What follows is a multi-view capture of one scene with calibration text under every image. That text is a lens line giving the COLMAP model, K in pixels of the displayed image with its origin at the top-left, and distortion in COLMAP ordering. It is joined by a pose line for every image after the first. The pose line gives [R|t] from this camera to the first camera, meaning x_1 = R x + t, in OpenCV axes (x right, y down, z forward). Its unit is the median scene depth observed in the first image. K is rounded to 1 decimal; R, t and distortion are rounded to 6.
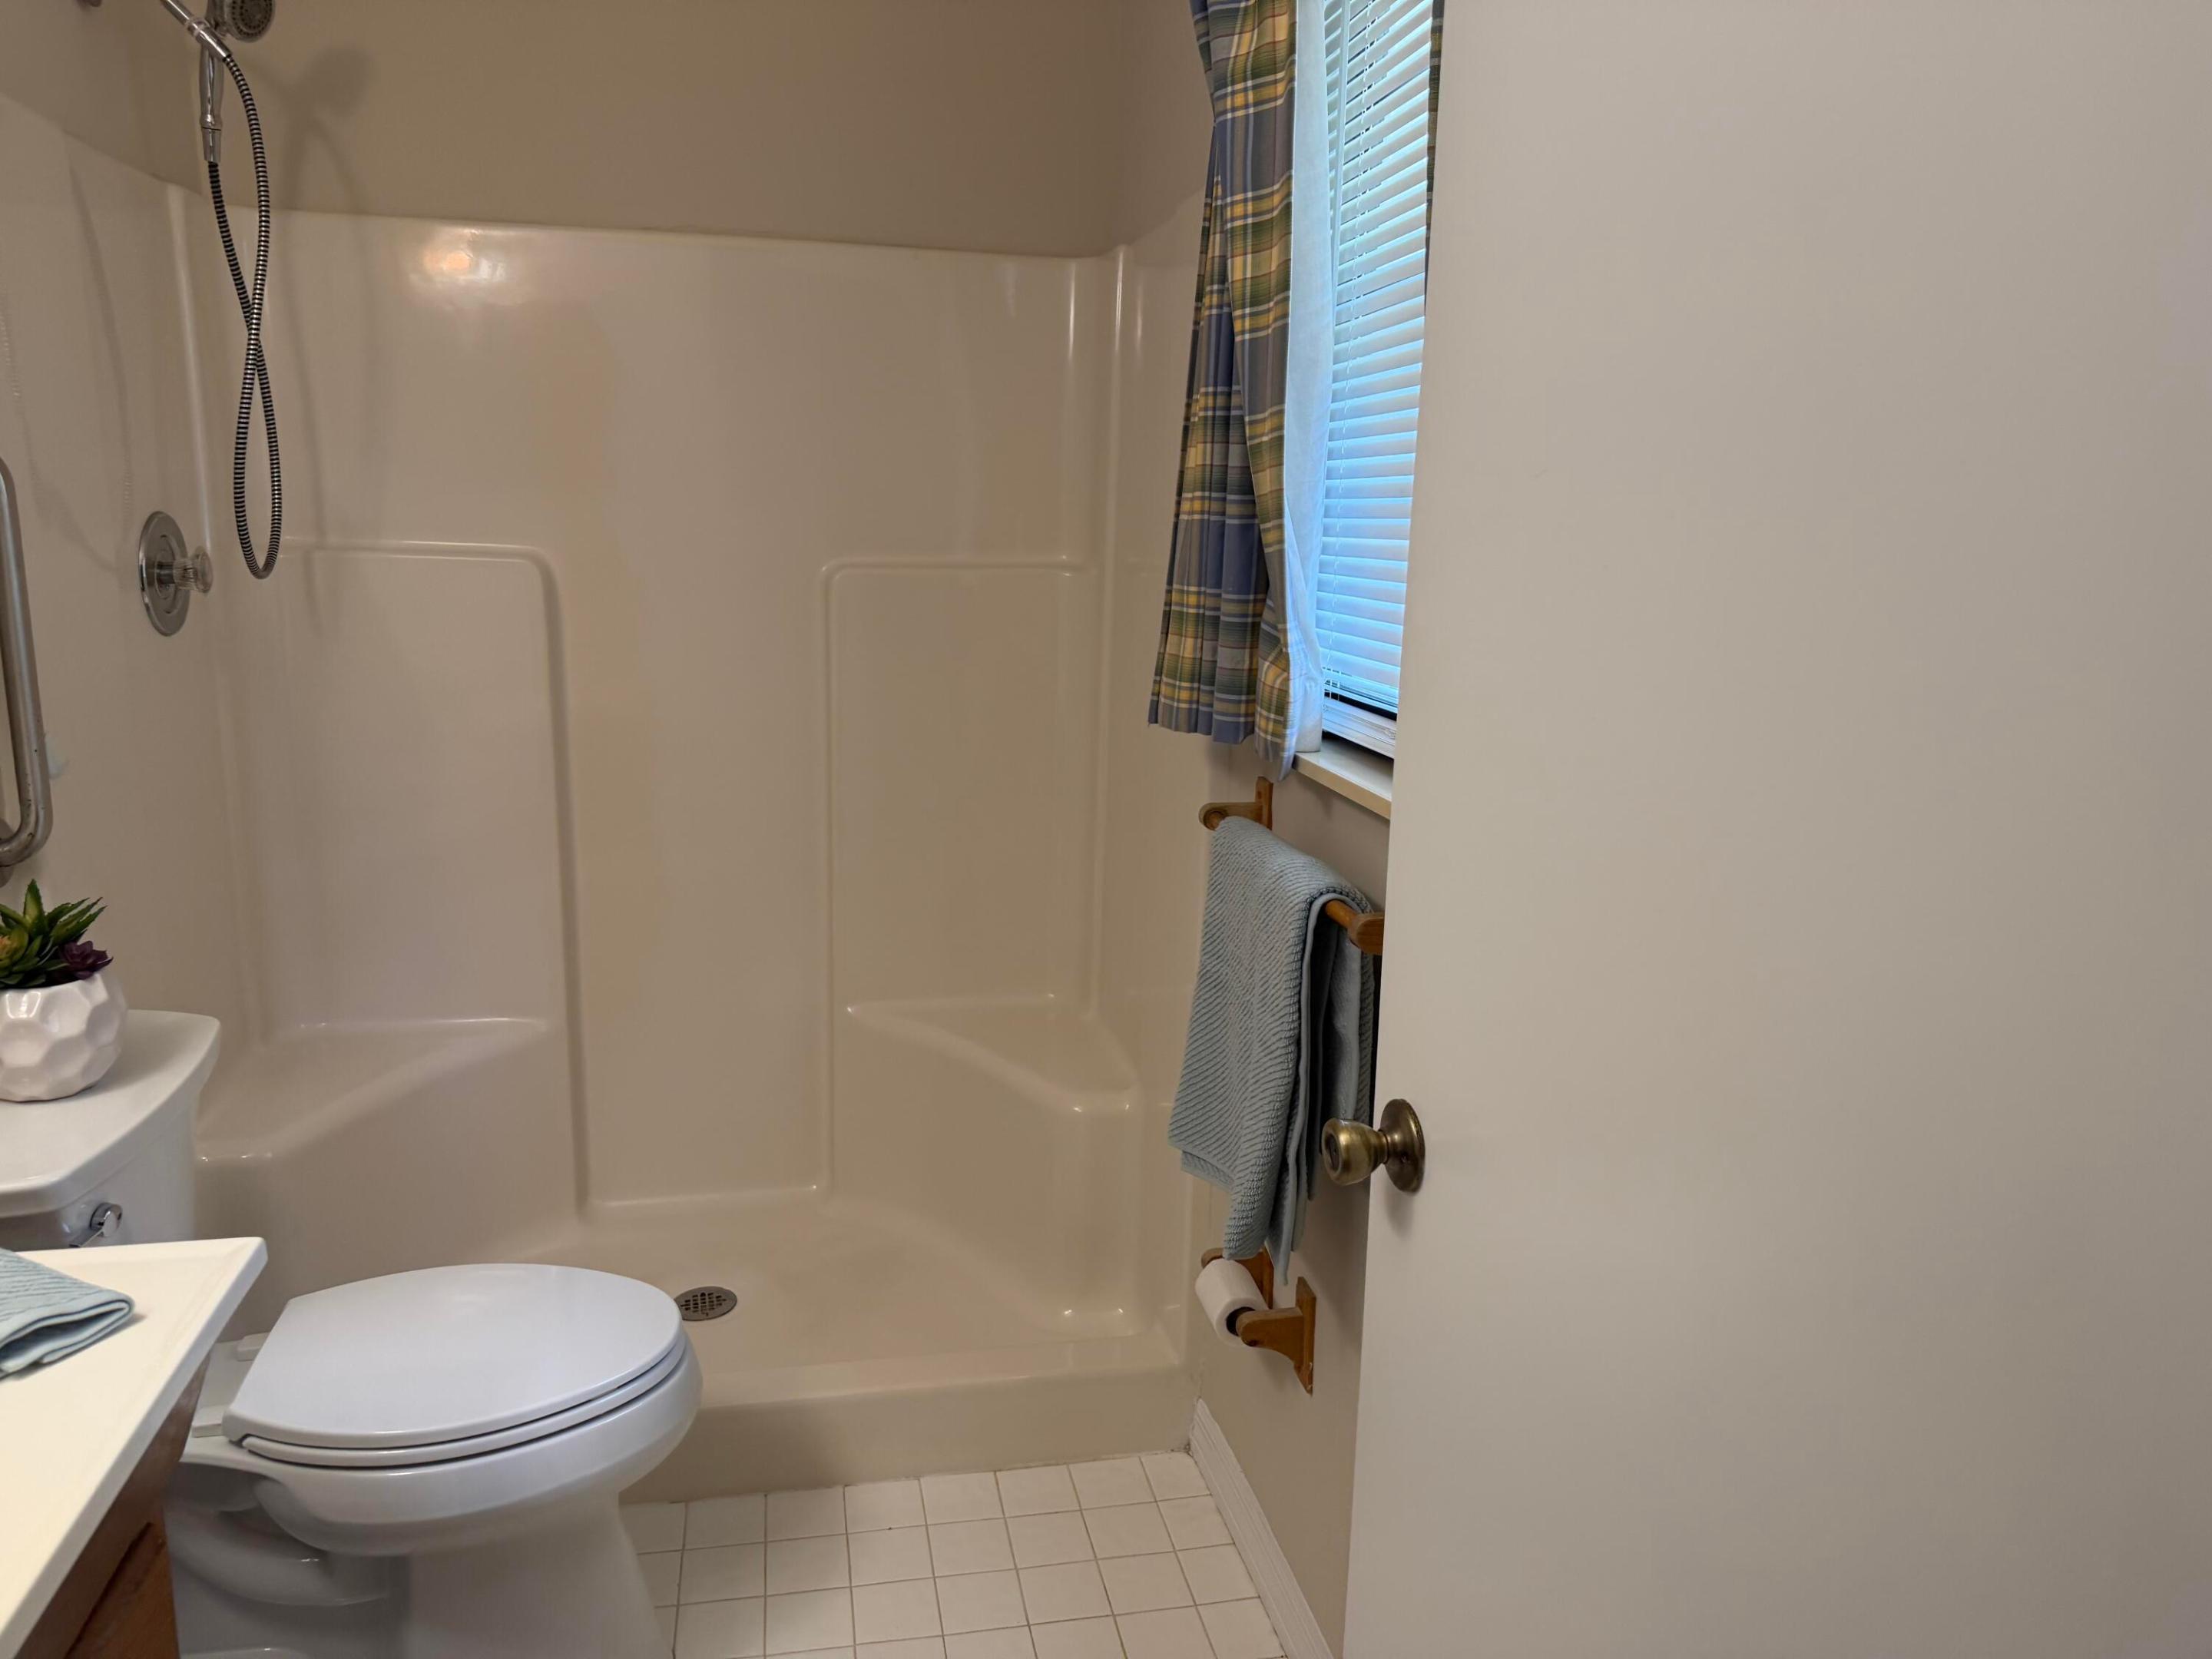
lens RADIAL K [[1559.3, 0, 1054.8], [0, 1559.3, 824.1], [0, 0, 1]] dist [0.246993, -0.361265]
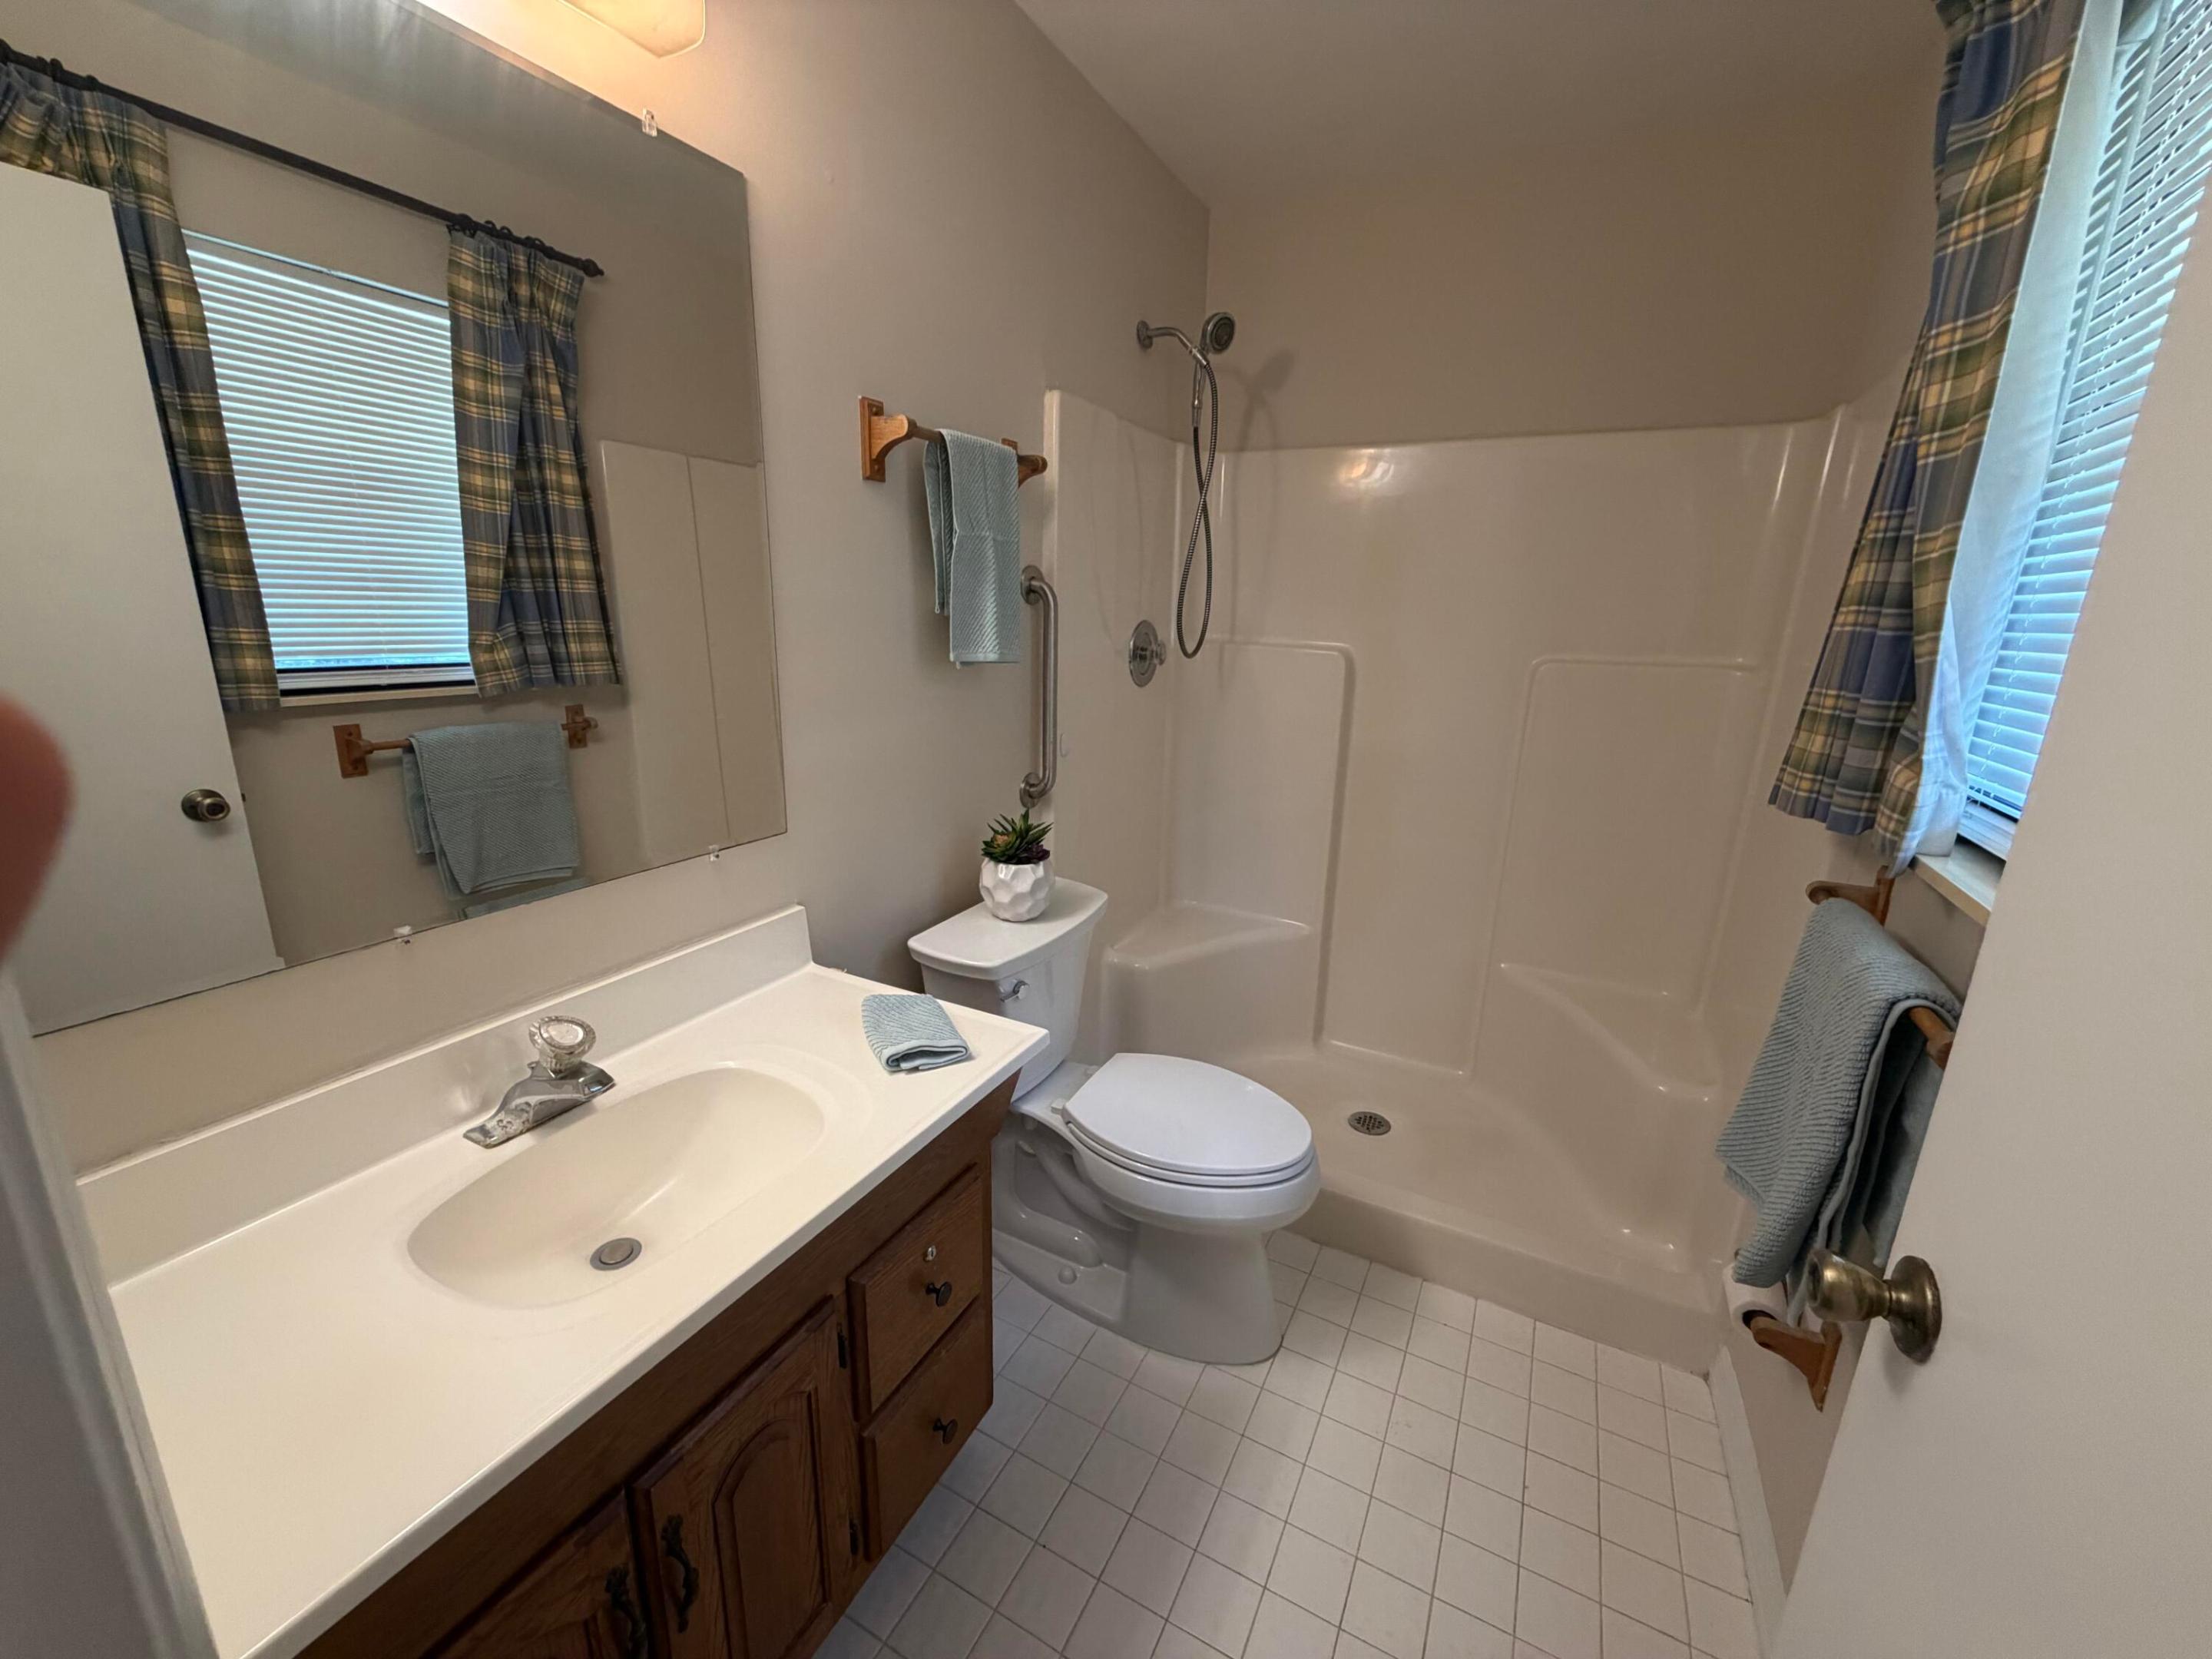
lens RADIAL K [[885.9, 0, 1106.0], [0, 885.9, 829.5], [0, 0, 1]] dist [0.000303, 0.010325]
pose [[0.790029, 0.155573, -0.593002, 0.074044], [-0.135511, 0.987655, 0.078575, -0.034179], [0.597906, 0.018281, 0.801358, 0.190020]]
